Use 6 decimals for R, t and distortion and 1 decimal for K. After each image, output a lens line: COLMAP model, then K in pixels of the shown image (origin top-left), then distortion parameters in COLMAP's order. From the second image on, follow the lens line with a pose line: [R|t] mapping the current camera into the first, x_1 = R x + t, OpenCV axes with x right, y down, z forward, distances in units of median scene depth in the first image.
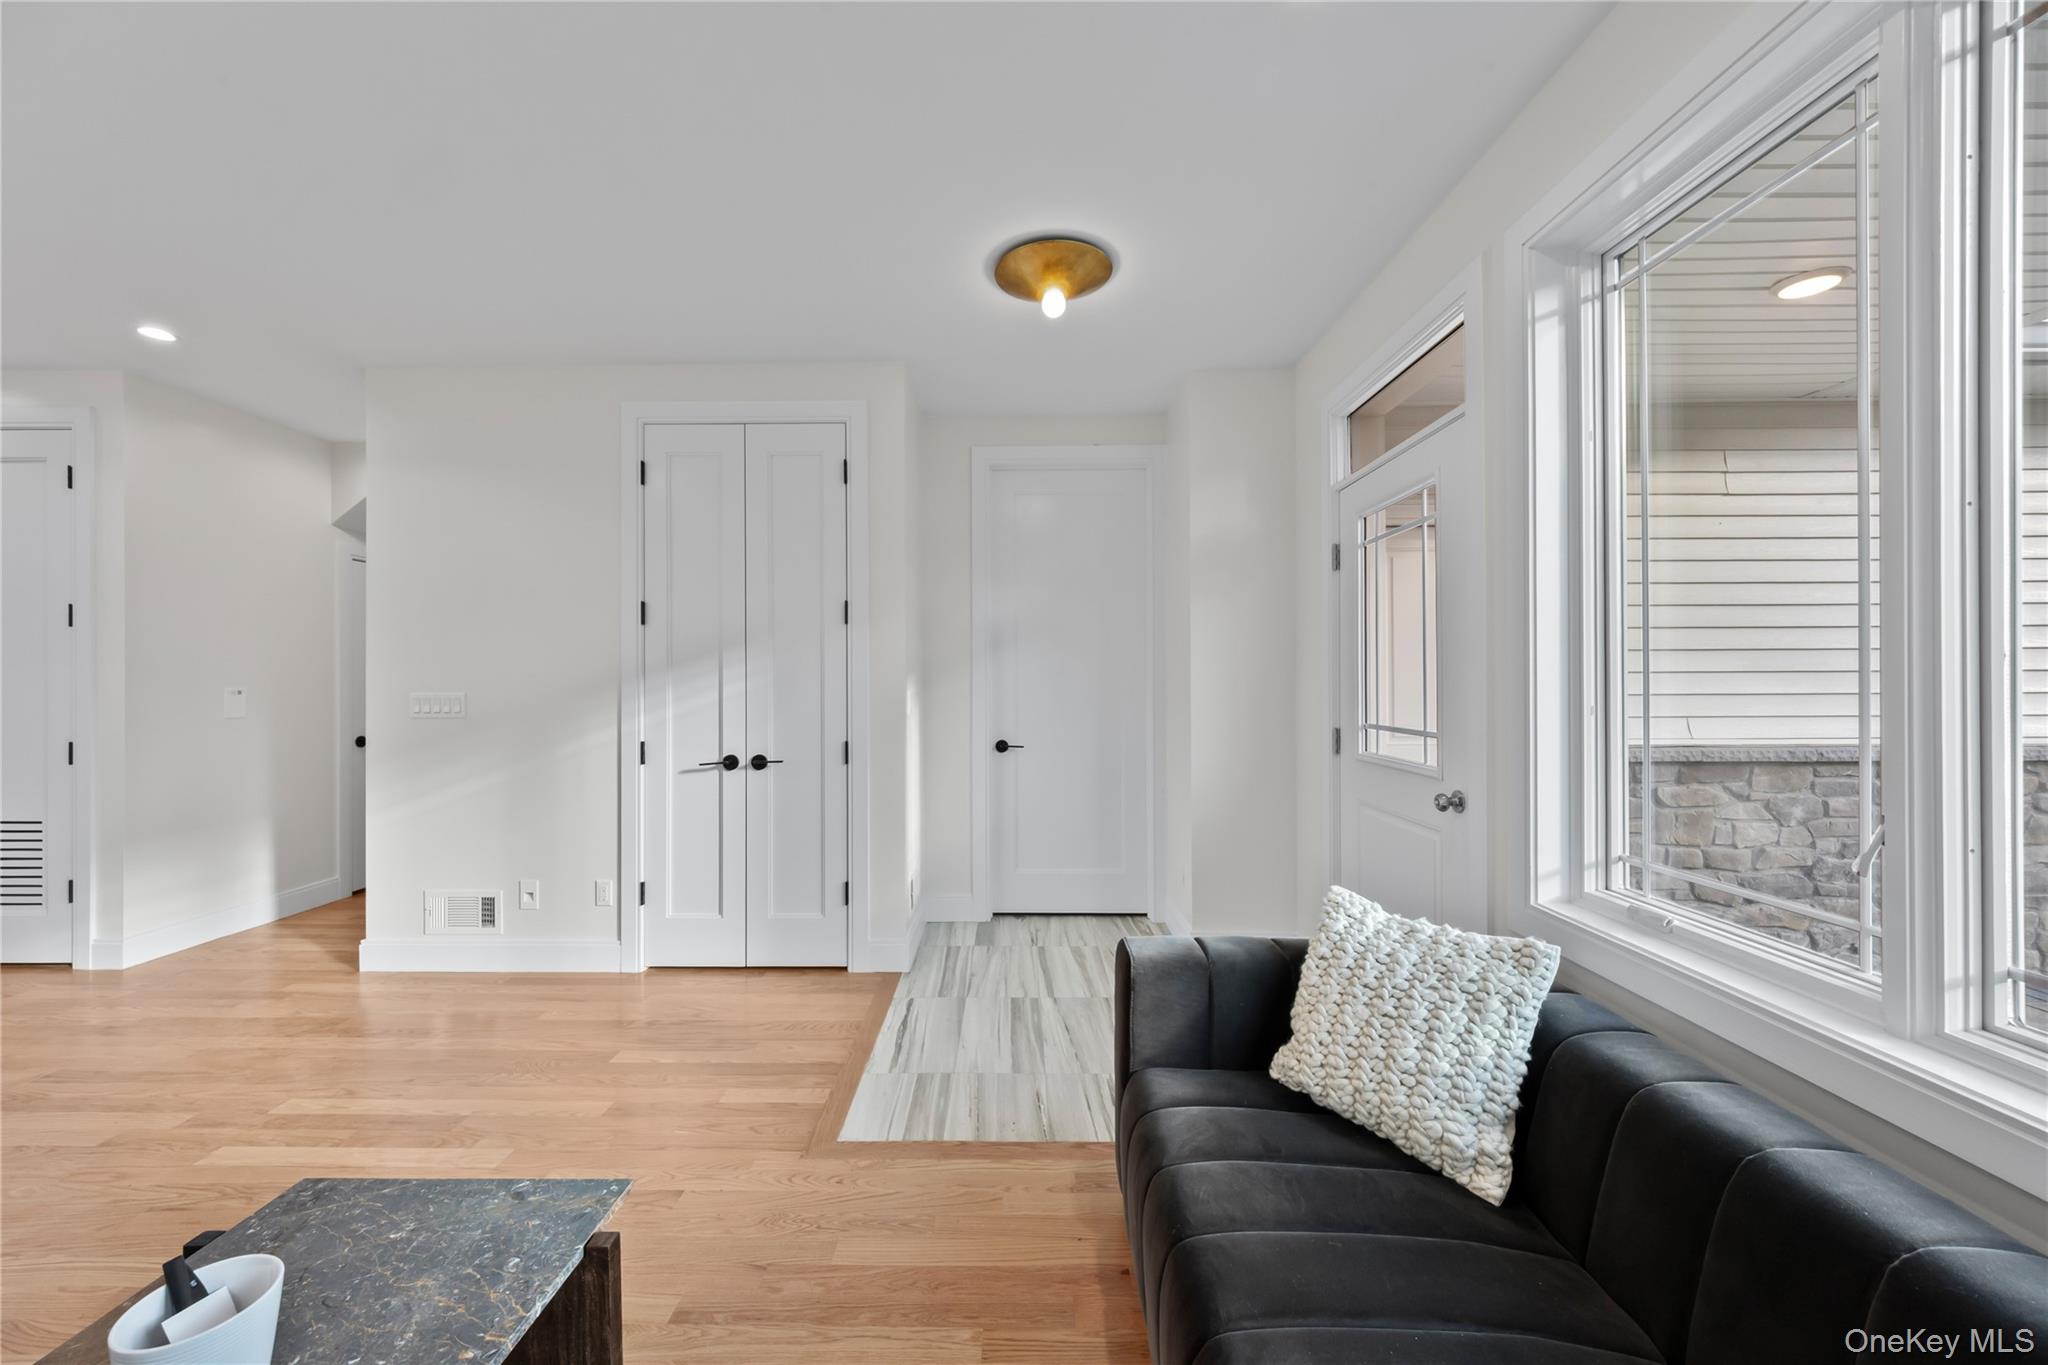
lens RADIAL K [[766.7, 0, 1014.6], [0, 766.7, 677.9], [0, 0, 1]] dist [0.001938, -0.002331]
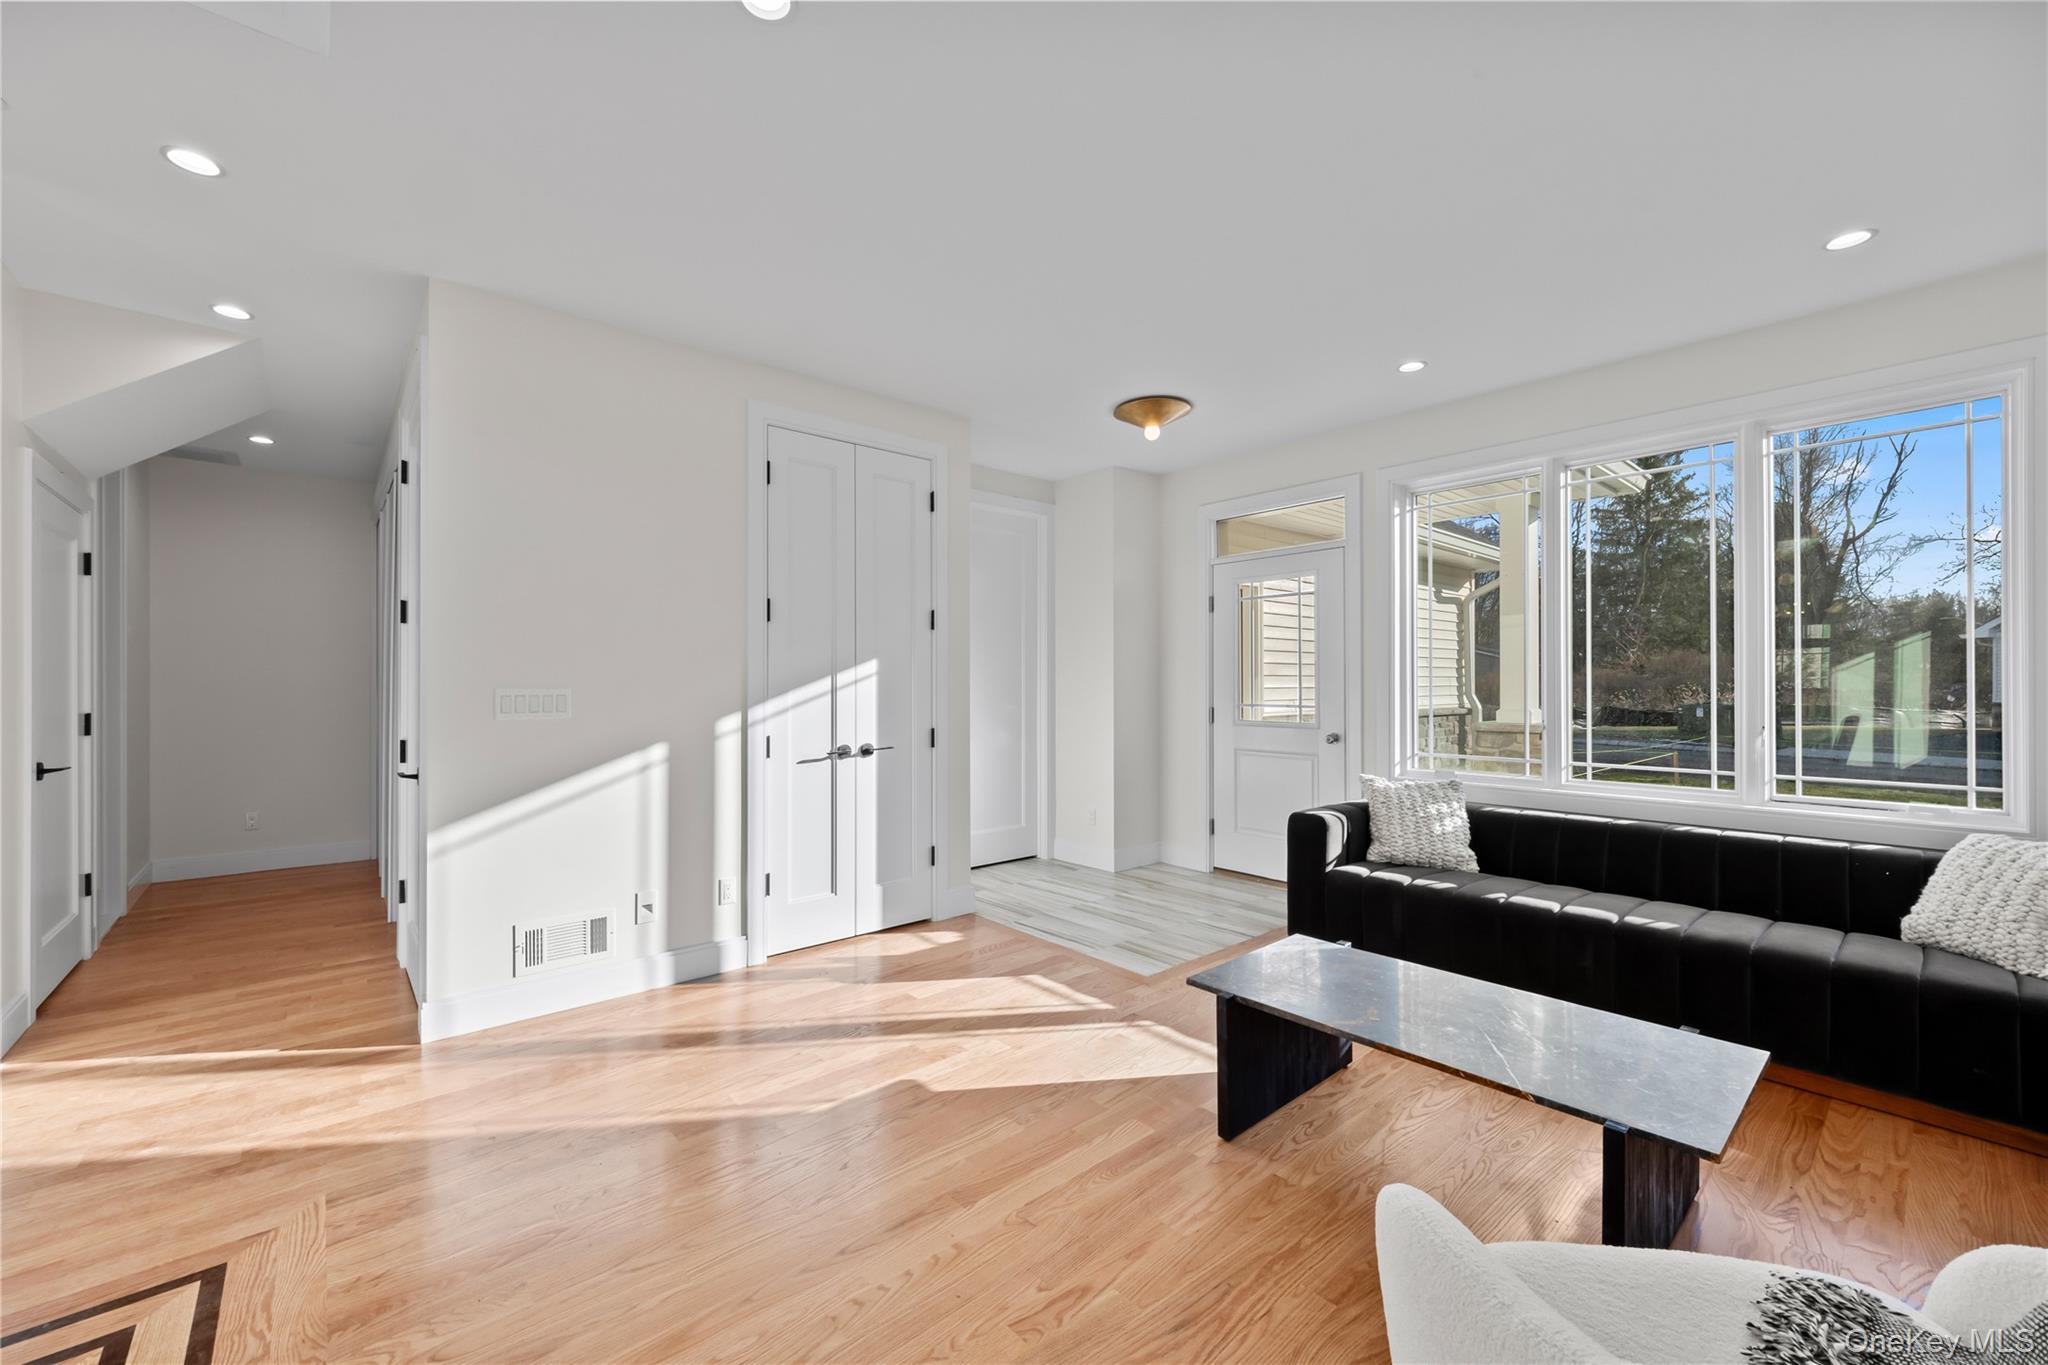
lens RADIAL K [[807.8, 0, 1012.5], [0, 807.8, 677.8], [0, 0, 1]] dist [0.001227, -0.000163]
pose [[0.749536, 0.005462, 0.661941, -1.054388], [-0.004352, 0.999985, -0.003323, 0.008334], [-0.661949, -0.000390, 0.749549, -0.023111]]
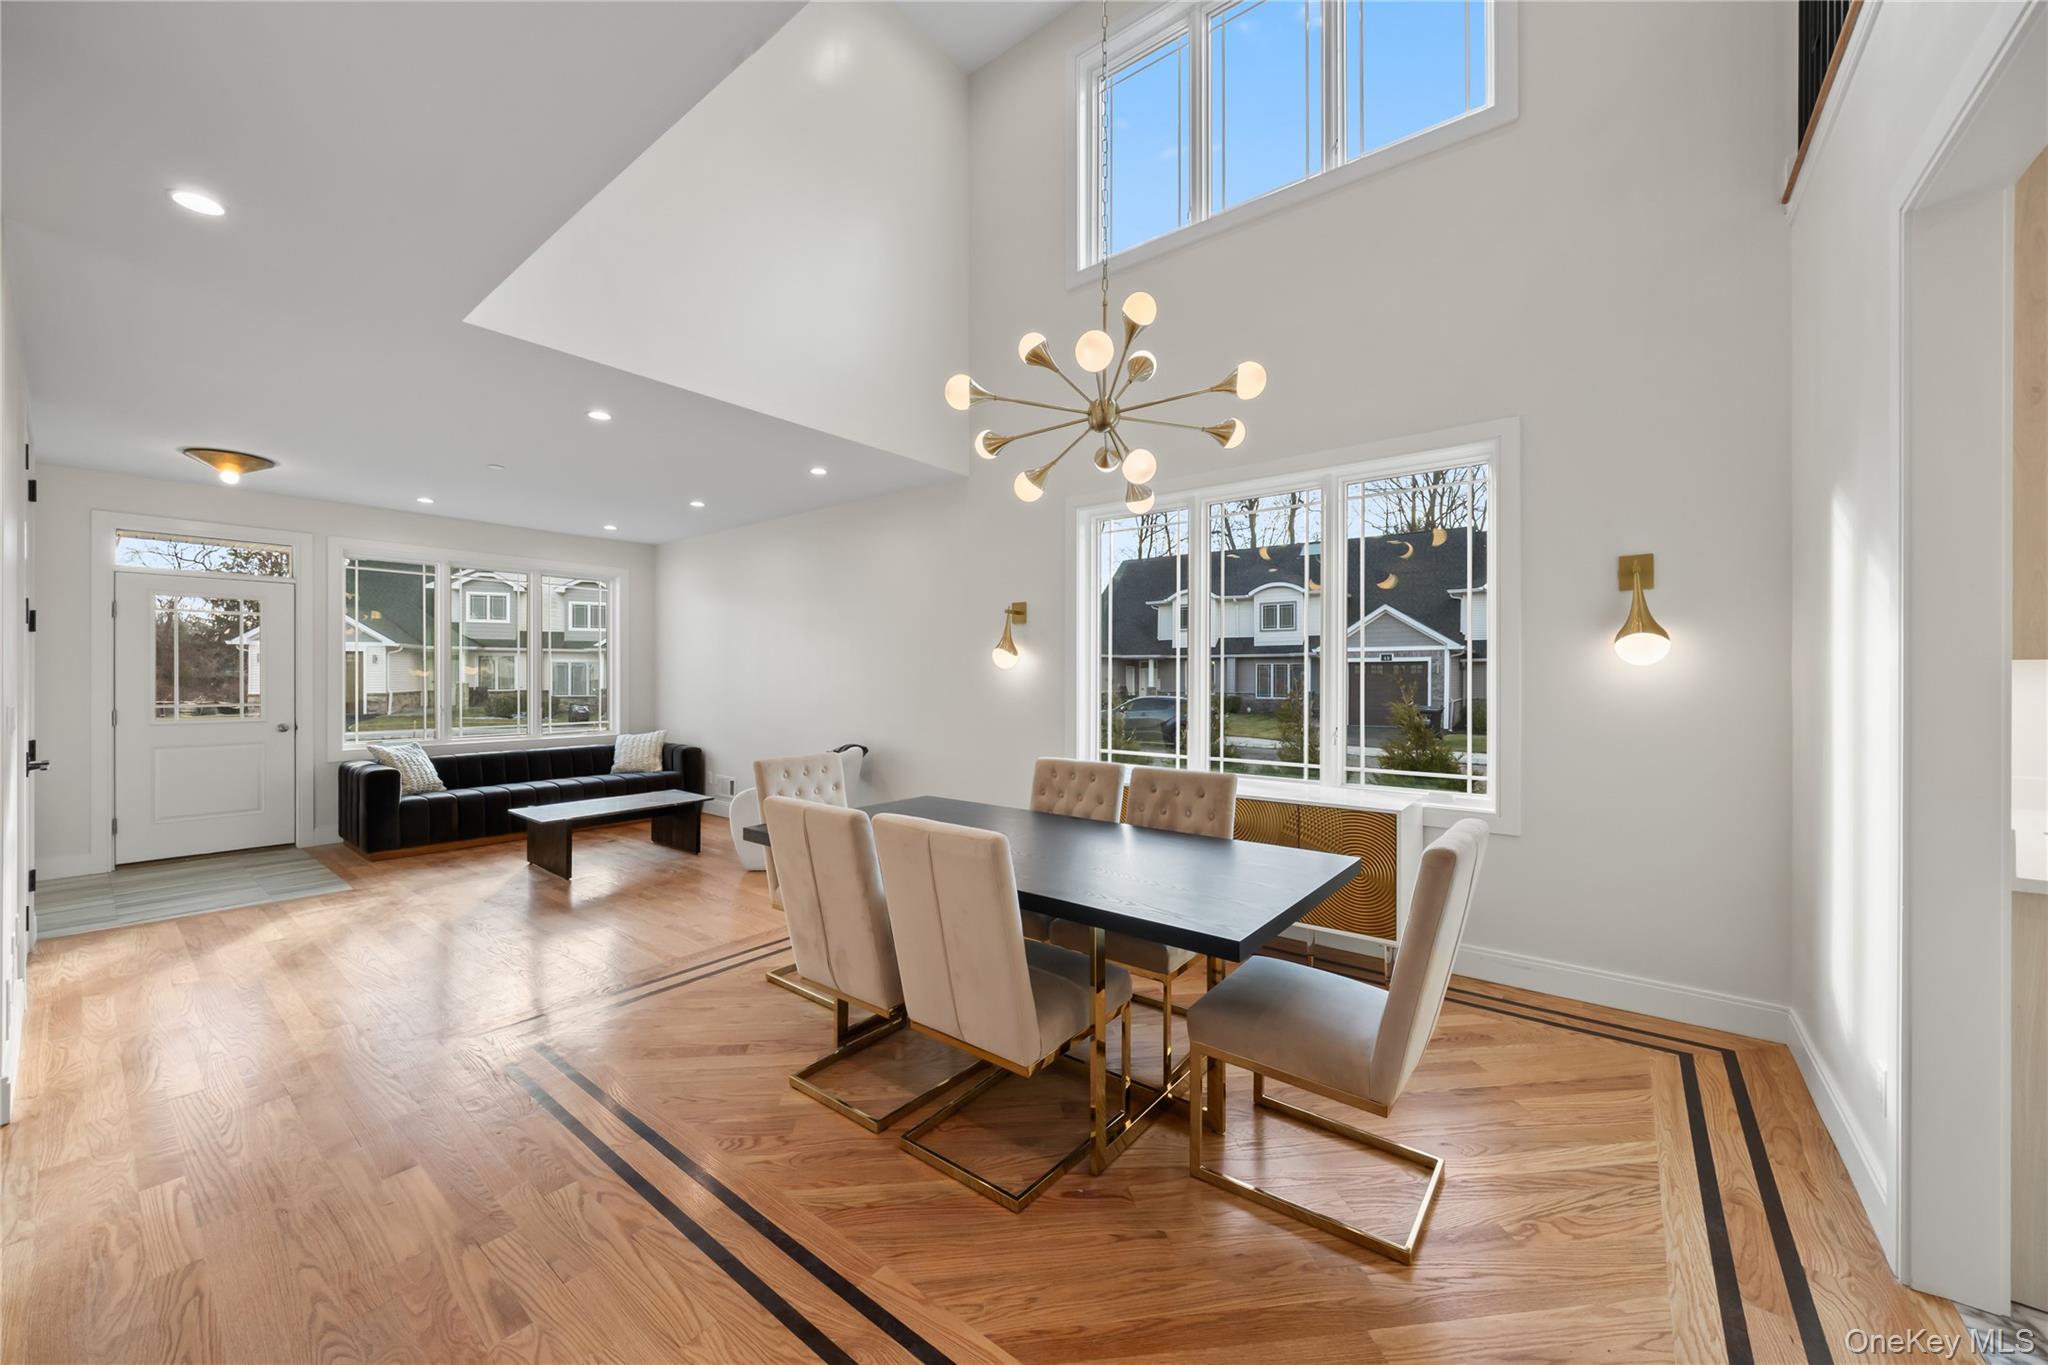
lens RADIAL K [[766.7, 0, 1025.5], [0, 766.7, 676.3], [0, 0, 1]] dist [0.001938, -0.002331]
pose [[-0.793780, 0.000636, 0.608205, -2.210504], [-0.001350, 0.999995, -0.002807, -0.010555], [-0.608203, -0.003050, -0.793775, 1.106076]]
